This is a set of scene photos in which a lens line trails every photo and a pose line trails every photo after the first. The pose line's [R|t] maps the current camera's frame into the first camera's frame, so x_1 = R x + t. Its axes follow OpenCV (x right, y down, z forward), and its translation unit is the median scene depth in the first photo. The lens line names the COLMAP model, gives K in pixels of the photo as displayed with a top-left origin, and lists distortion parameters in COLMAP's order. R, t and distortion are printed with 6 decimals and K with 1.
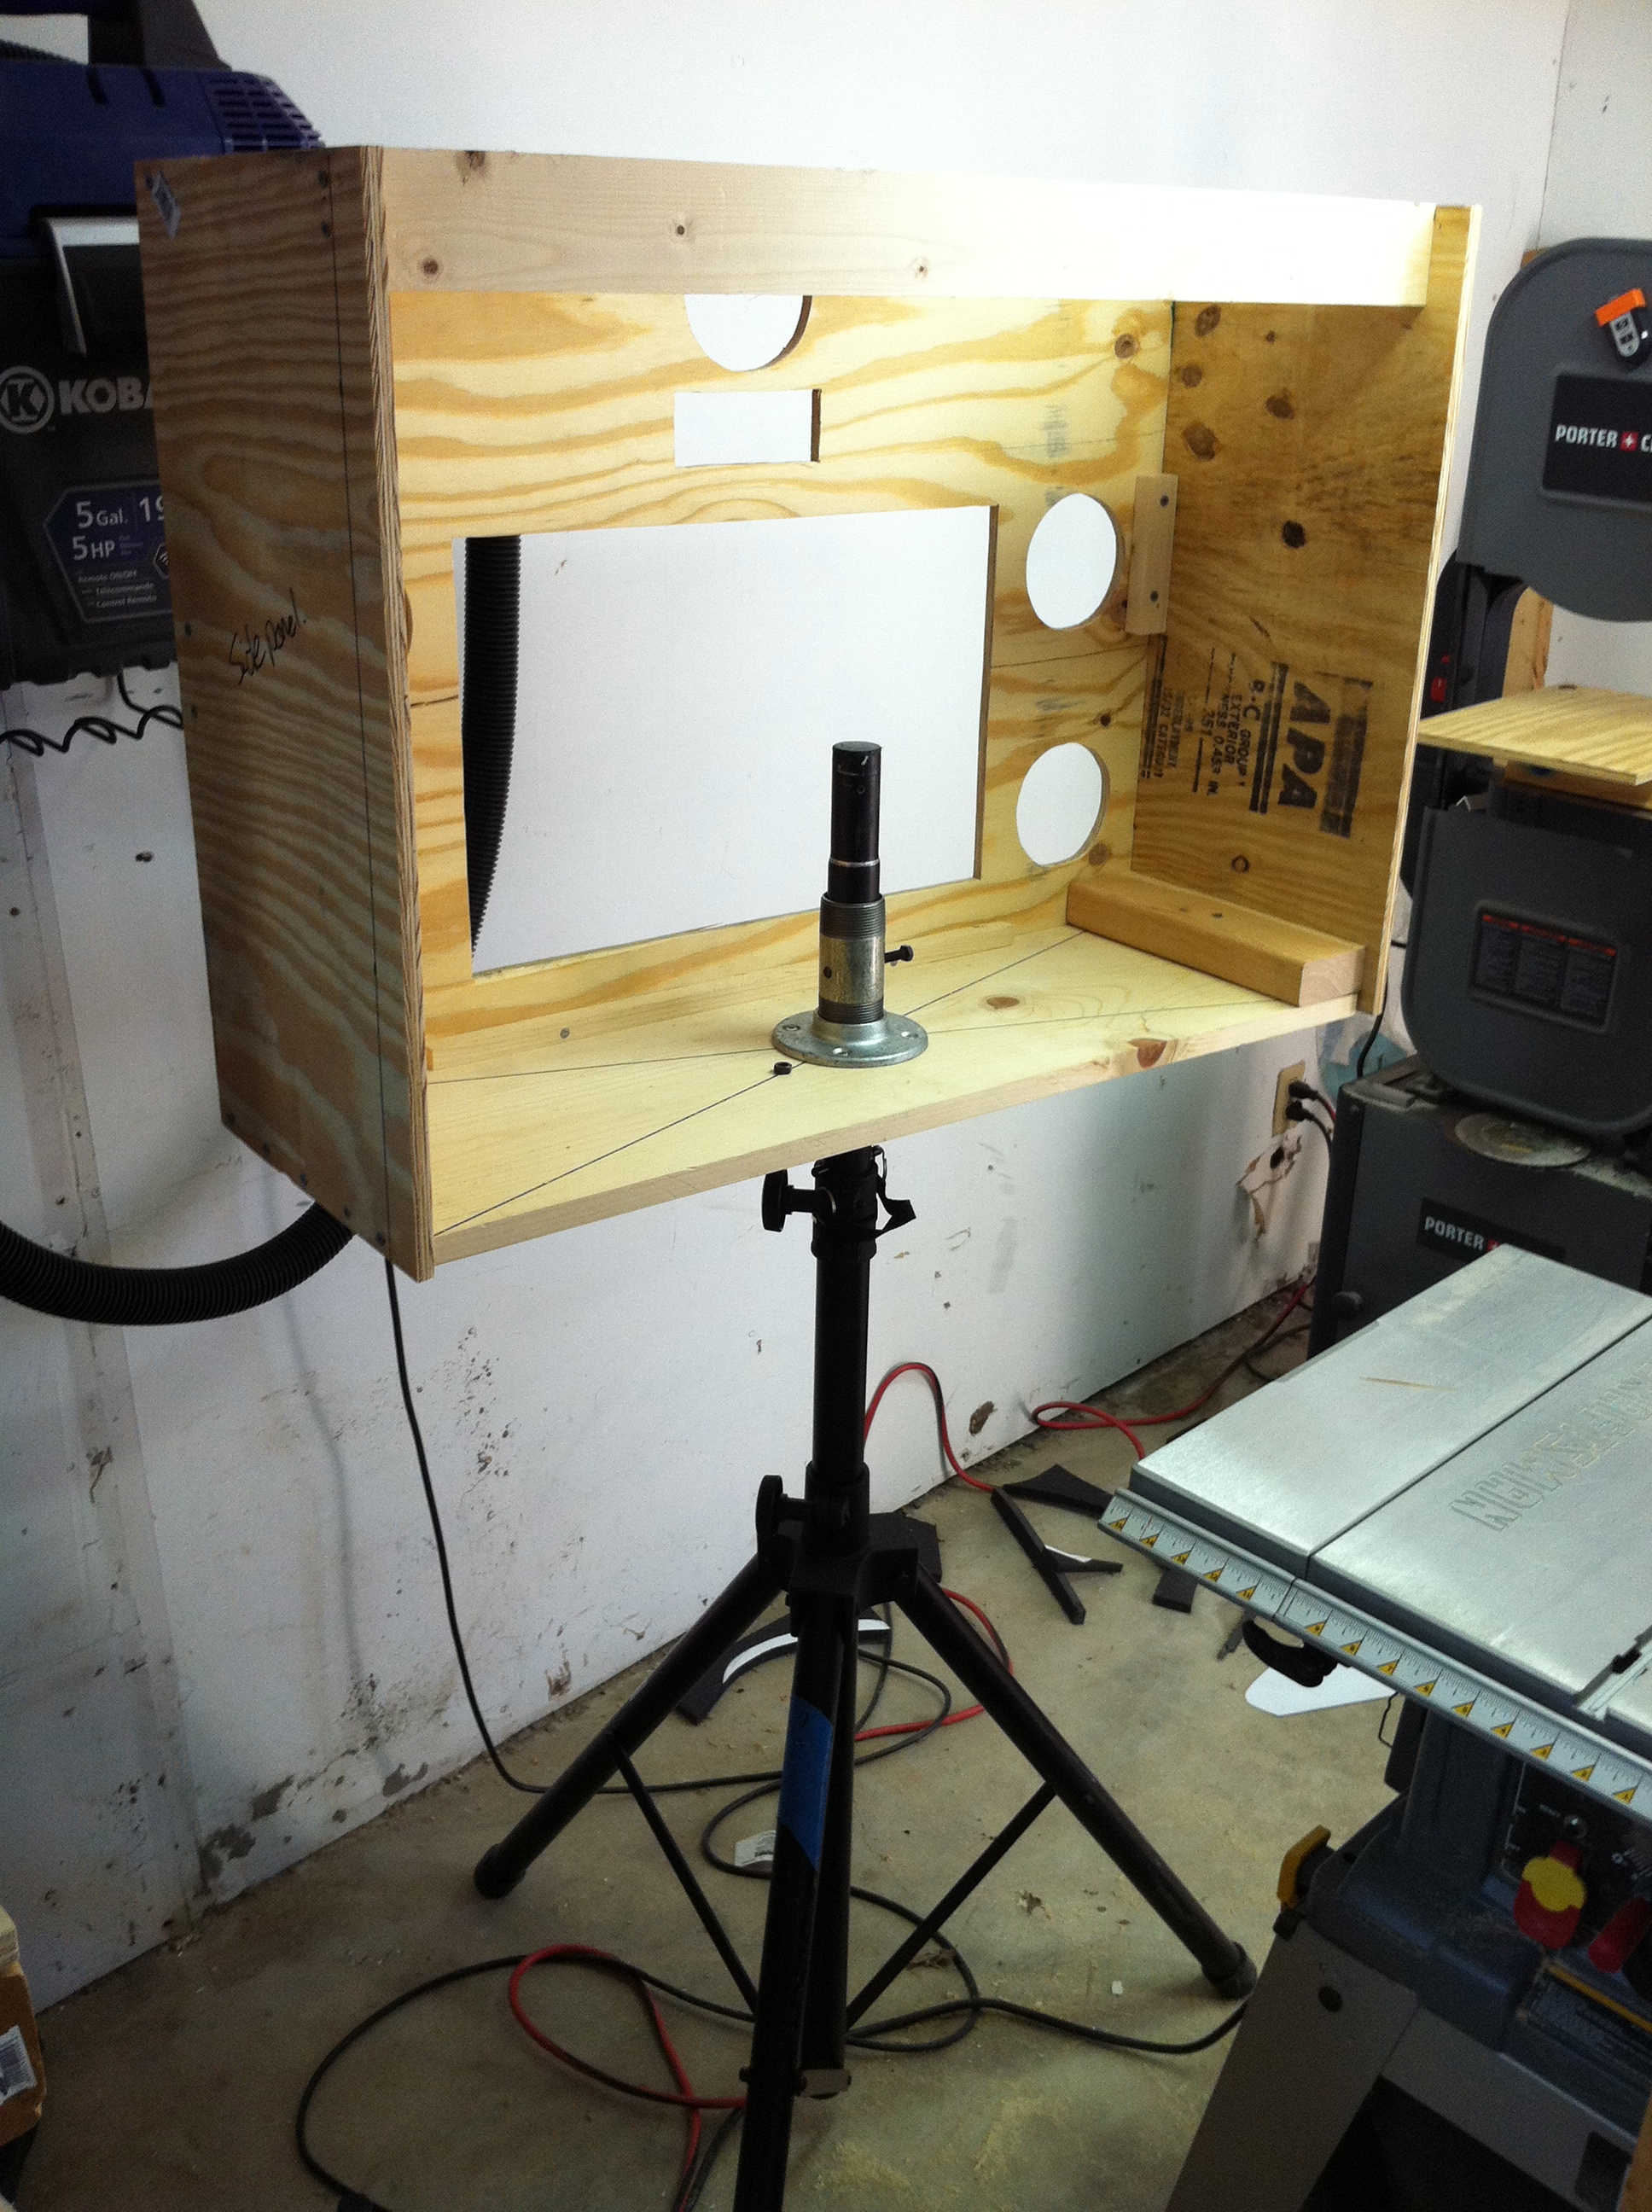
lens RADIAL K [[2135.4, 0, 826.0], [0, 2135.4, 1106.0], [0, 0, 1]] dist [0.083108, -0.323928]
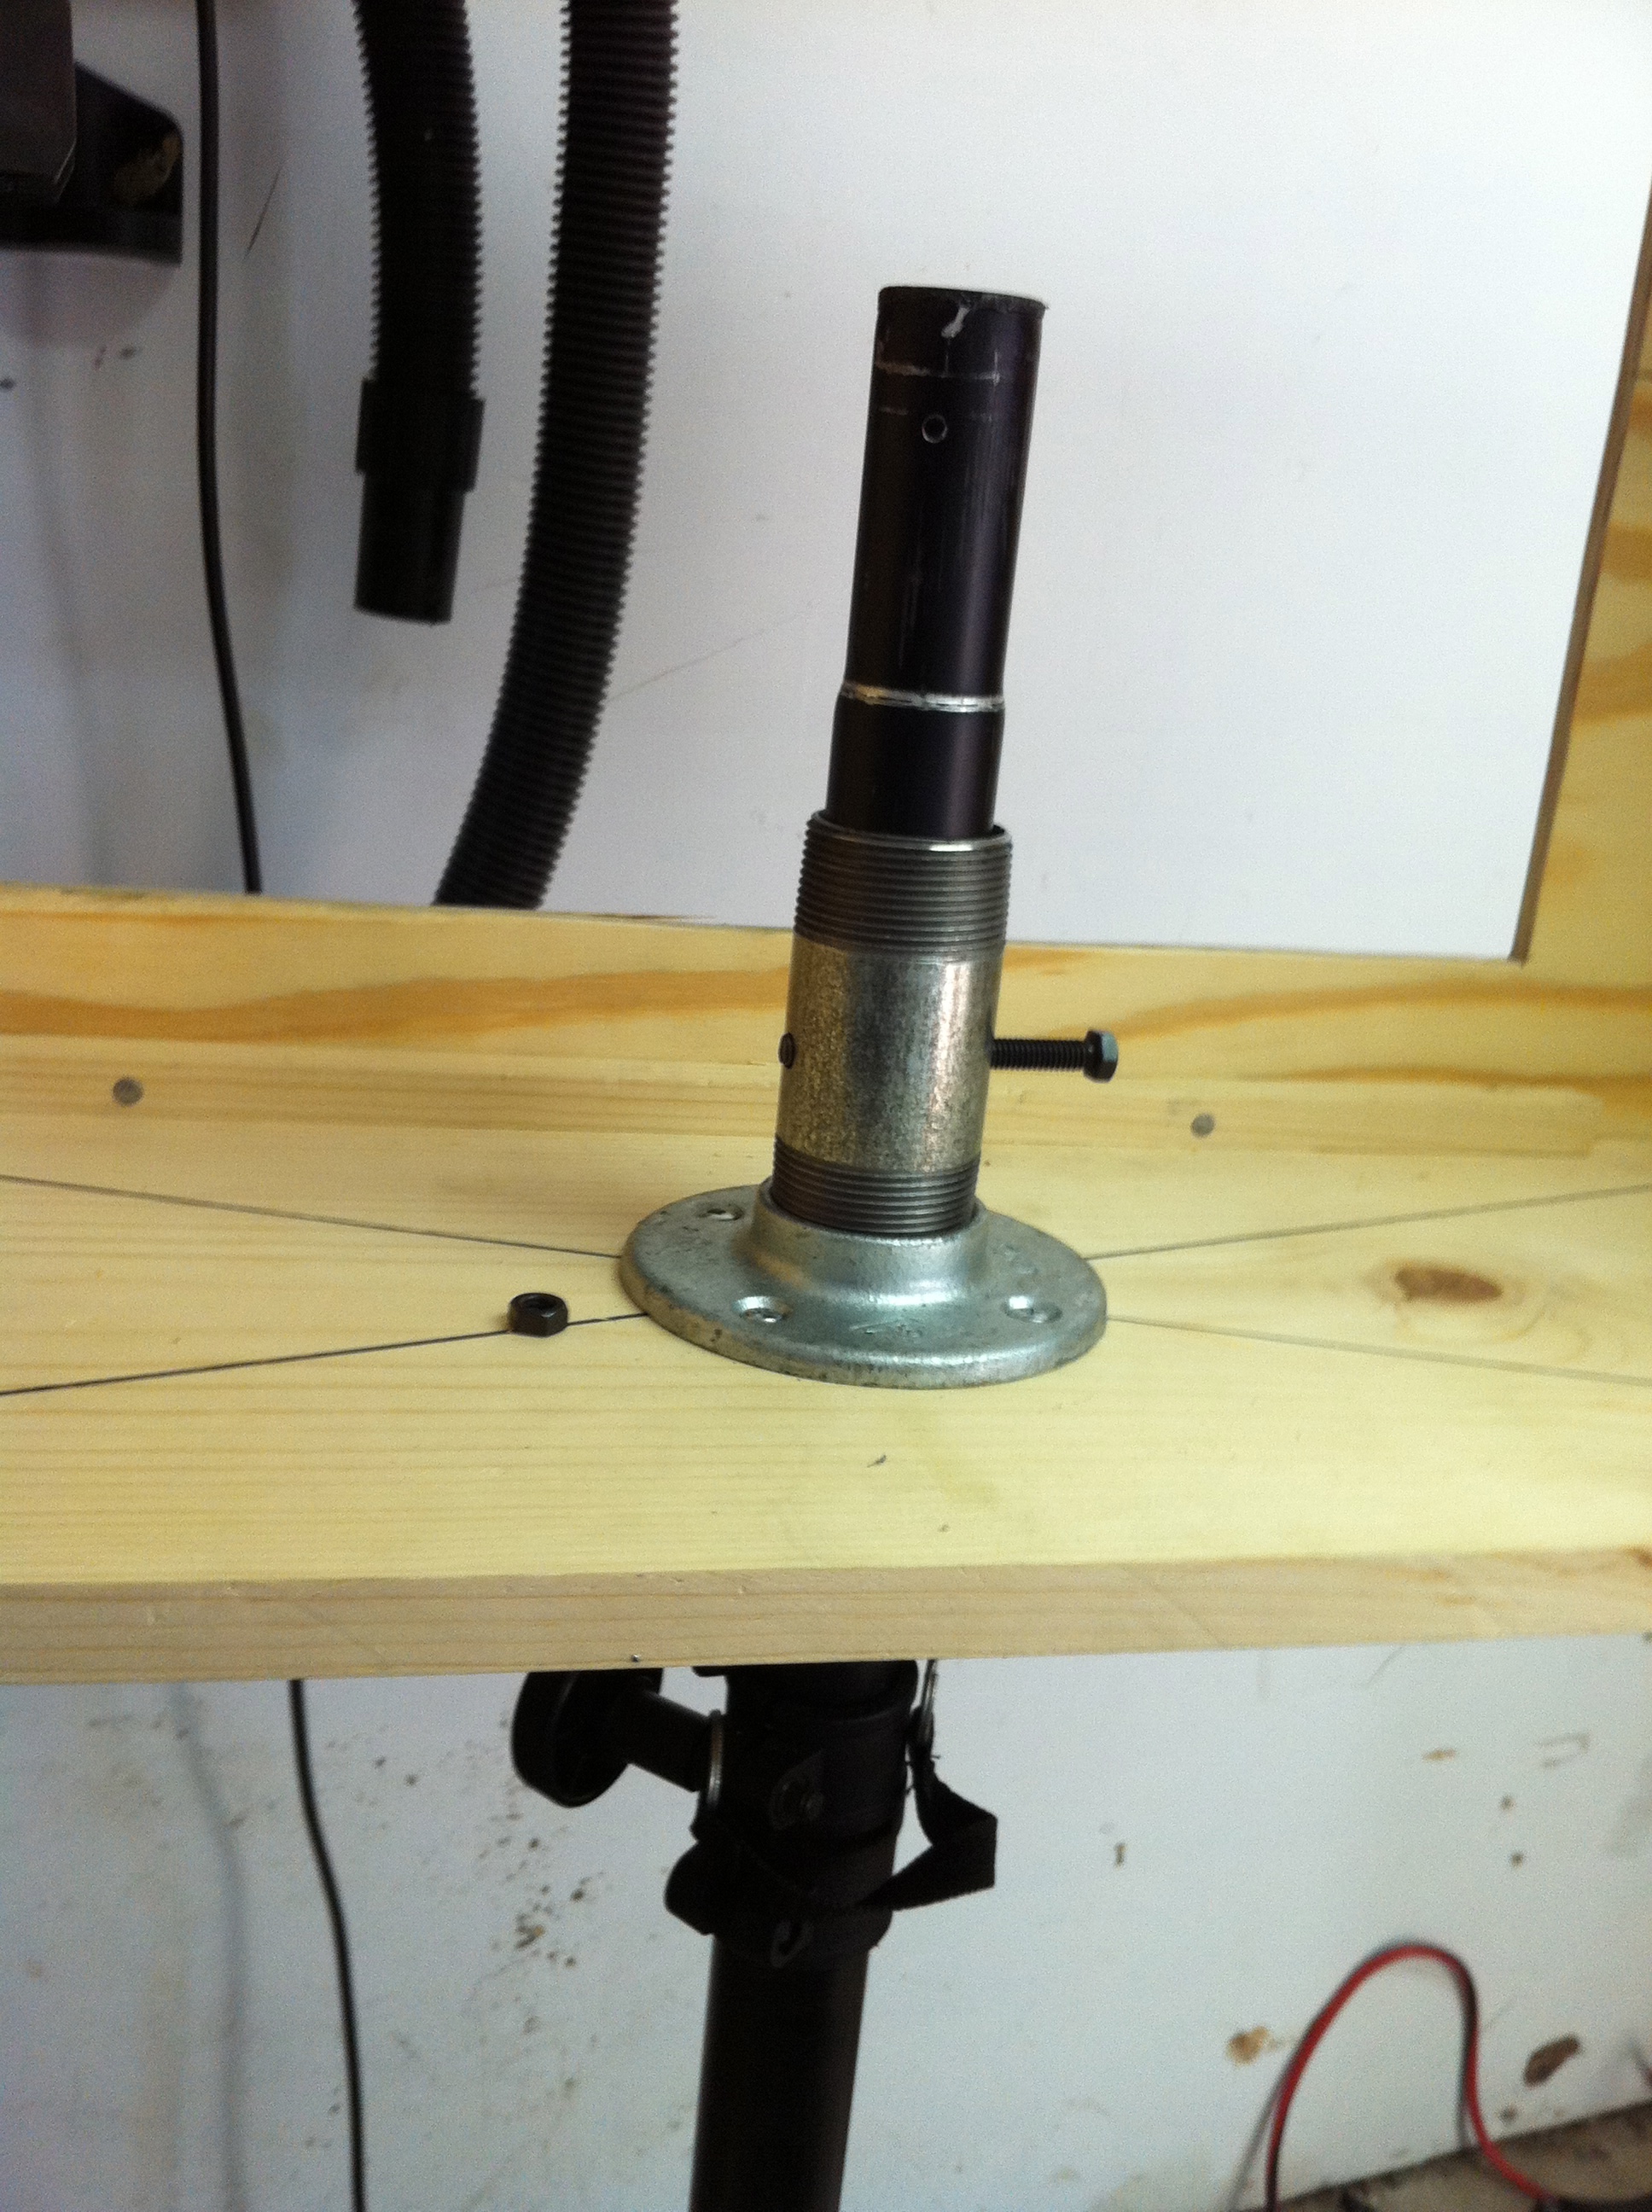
lens RADIAL K [[2135.4, 0, 826.0], [0, 2135.4, 1106.0], [0, 0, 1]] dist [0.083108, -0.323928]
pose [[0.906151, 0.183686, -0.380986, 0.113333], [-0.225245, 0.971989, -0.067102, -0.031434], [0.357988, 0.146620, 0.922143, 0.646723]]
